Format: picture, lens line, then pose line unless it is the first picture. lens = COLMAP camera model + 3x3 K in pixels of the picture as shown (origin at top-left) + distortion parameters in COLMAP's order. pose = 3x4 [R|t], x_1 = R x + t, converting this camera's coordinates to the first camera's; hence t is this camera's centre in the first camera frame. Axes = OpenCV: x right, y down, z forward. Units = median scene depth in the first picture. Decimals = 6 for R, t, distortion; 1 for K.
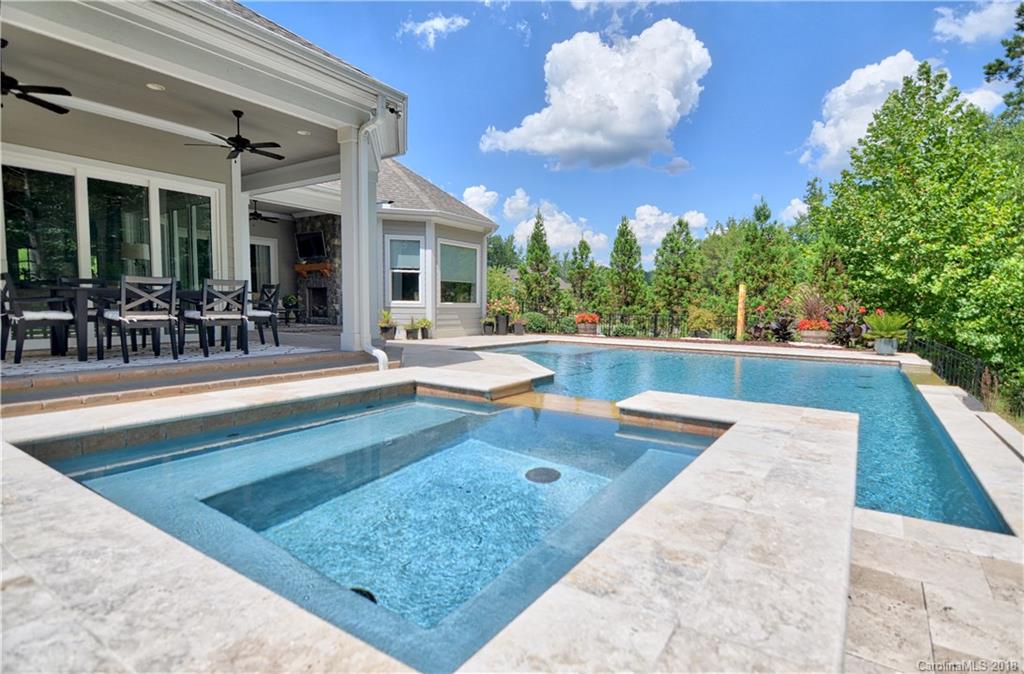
lens RADIAL K [[503.0, 0, 512.0], [0, 503.0, 337.0], [0, 0, 1]] dist [-0.024909, -0.000695]
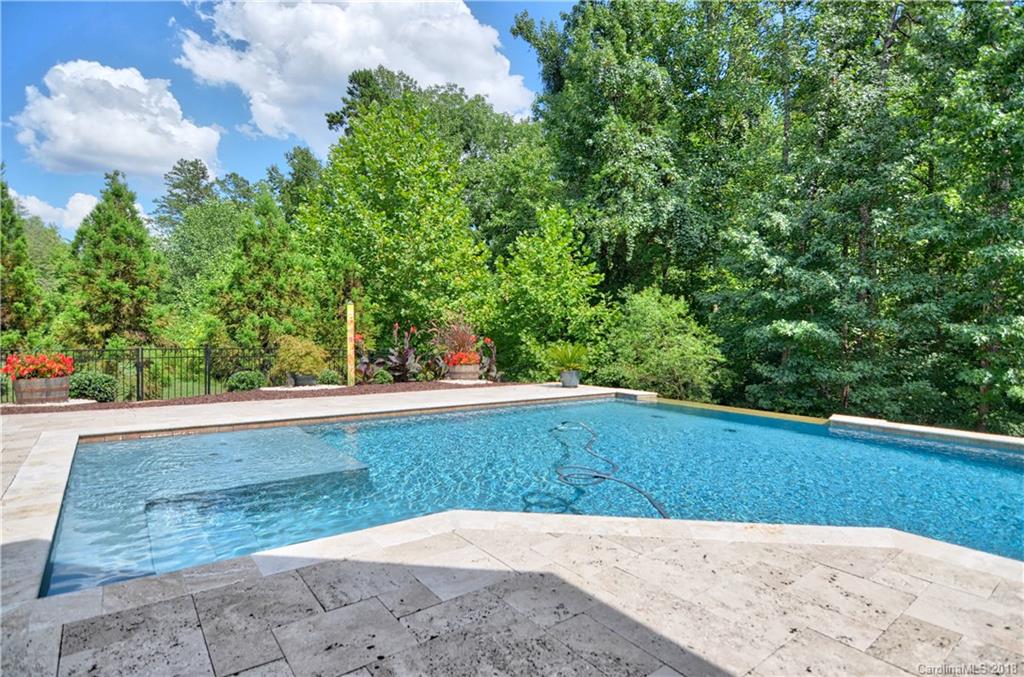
lens RADIAL K [[530.2, 0, 529.1], [0, 530.2, 336.5], [0, 0, 1]] dist [-0.019857, -0.000368]
pose [[0.271636, -0.015993, 0.962267, -0.162831], [0.054297, 0.998524, 0.001268, -0.042730], [-0.960867, 0.051904, 0.272104, 0.505909]]
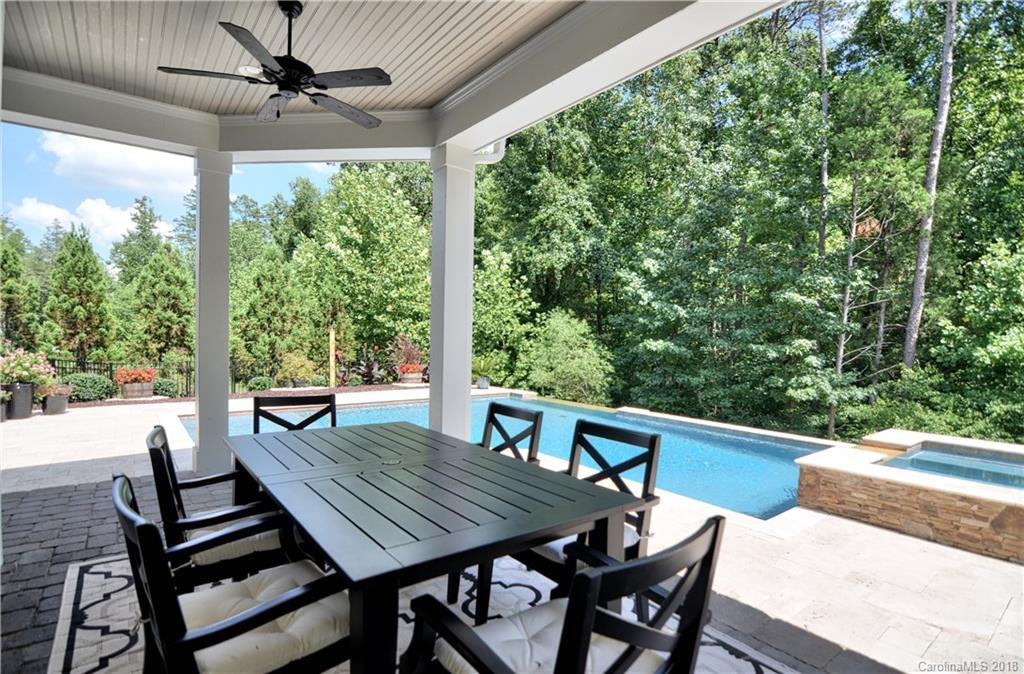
lens RADIAL K [[503.0, 0, 512.0], [0, 503.0, 337.0], [0, 0, 1]] dist [-0.024909, -0.000695]
pose [[0.285850, -0.013894, 0.958174, -0.361954], [0.053714, 0.998555, -0.001545, -0.064347], [-0.956768, 0.051909, 0.286183, 0.328554]]
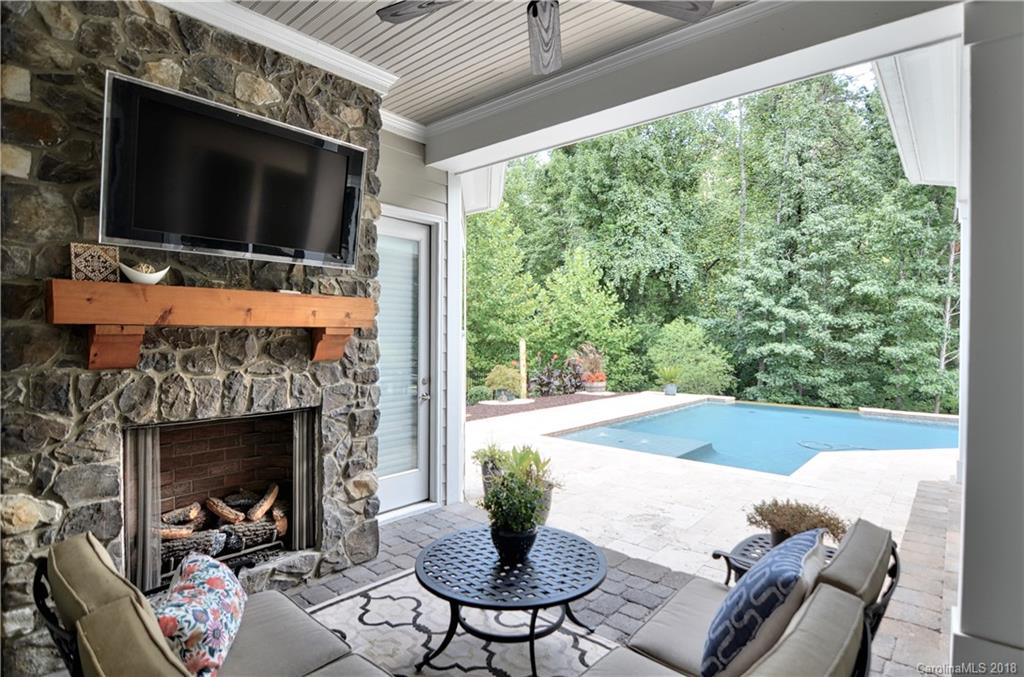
lens RADIAL K [[512.1, 0, 522.8], [0, 512.1, 334.6], [0, 0, 1]] dist [-0.050924, -0.000121]
pose [[0.085125, -0.013104, 0.996284, -0.465844], [0.063878, 0.997928, 0.007668, -0.109862], [-0.994321, 0.062988, 0.085785, 0.821025]]
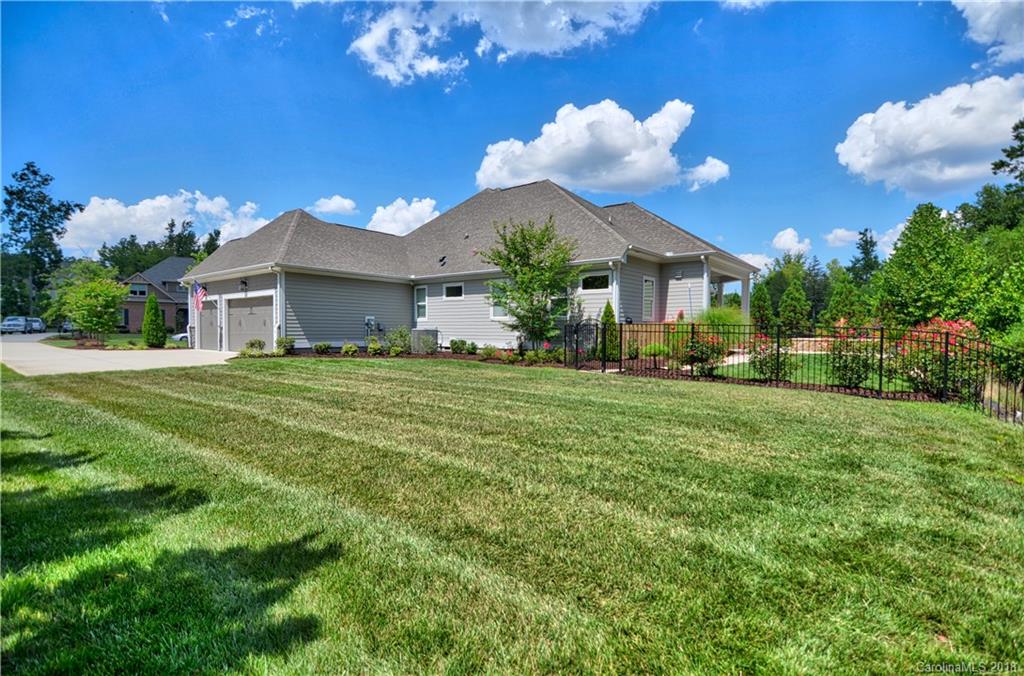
lens RADIAL K [[503.0, 0, 512.0], [0, 503.0, 338.0], [0, 0, 1]] dist [-0.024909, -0.000695]
pose [[0.997376, 0.003386, -0.072318, -0.679995], [-0.007415, 0.998430, -0.055524, 0.093712], [0.072016, 0.055915, 0.995835, -1.036612]]
